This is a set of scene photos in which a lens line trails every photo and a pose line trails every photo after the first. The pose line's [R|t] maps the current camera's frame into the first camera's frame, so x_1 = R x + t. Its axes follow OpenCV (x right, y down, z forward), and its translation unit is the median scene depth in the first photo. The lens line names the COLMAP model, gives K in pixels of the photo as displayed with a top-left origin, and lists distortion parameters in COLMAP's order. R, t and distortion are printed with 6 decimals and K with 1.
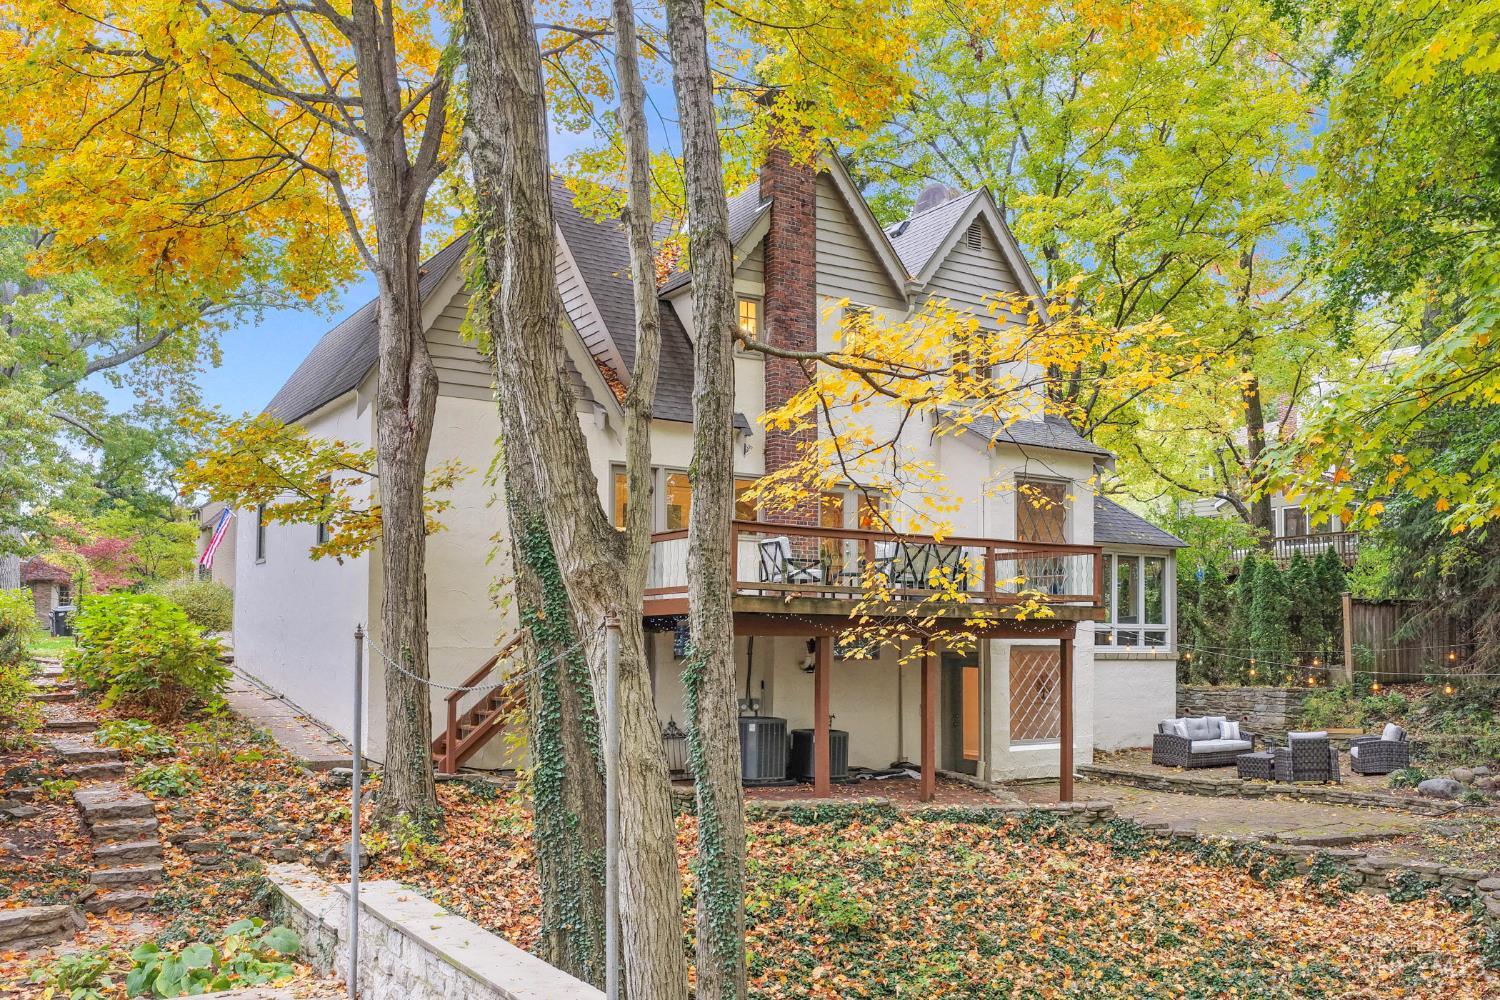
lens RADIAL K [[1190.1, 0, 750.0], [0, 1190.1, 500.0], [0, 0, 1]] dist [-0.000804, 0.007918]
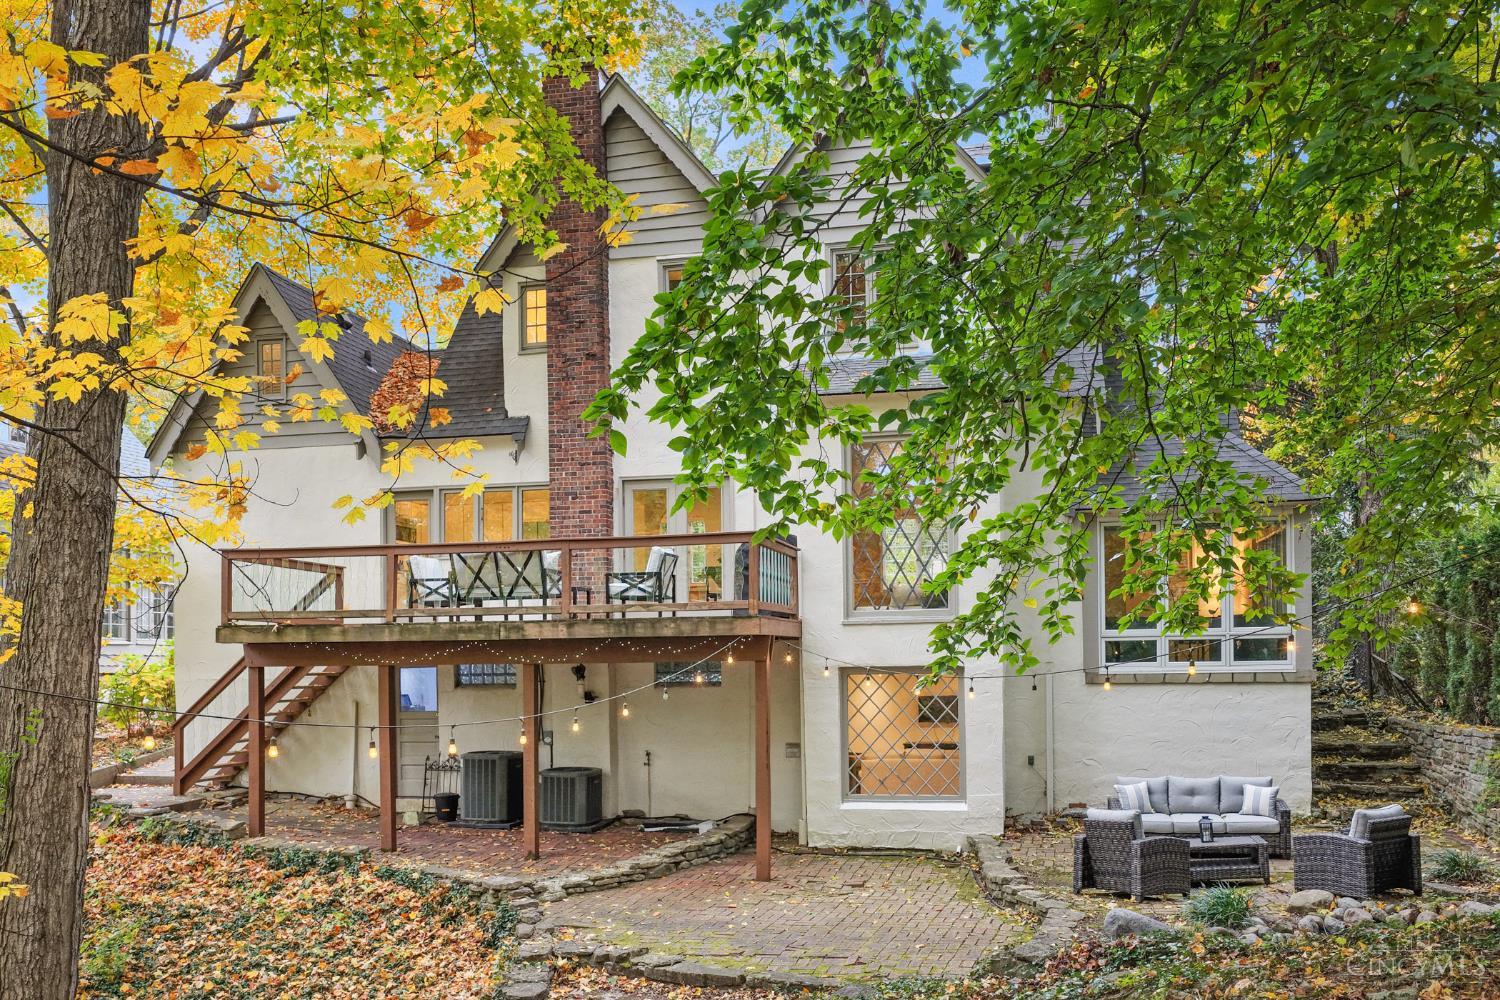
lens RADIAL K [[1190.1, 0, 750.0], [0, 1190.1, 500.0], [0, 0, 1]] dist [-0.000804, 0.007918]
pose [[0.756850, -0.112072, -0.643909, 0.604169], [0.099694, 0.993456, -0.055731, 0.046671], [0.645941, -0.022013, 0.763070, 0.346424]]
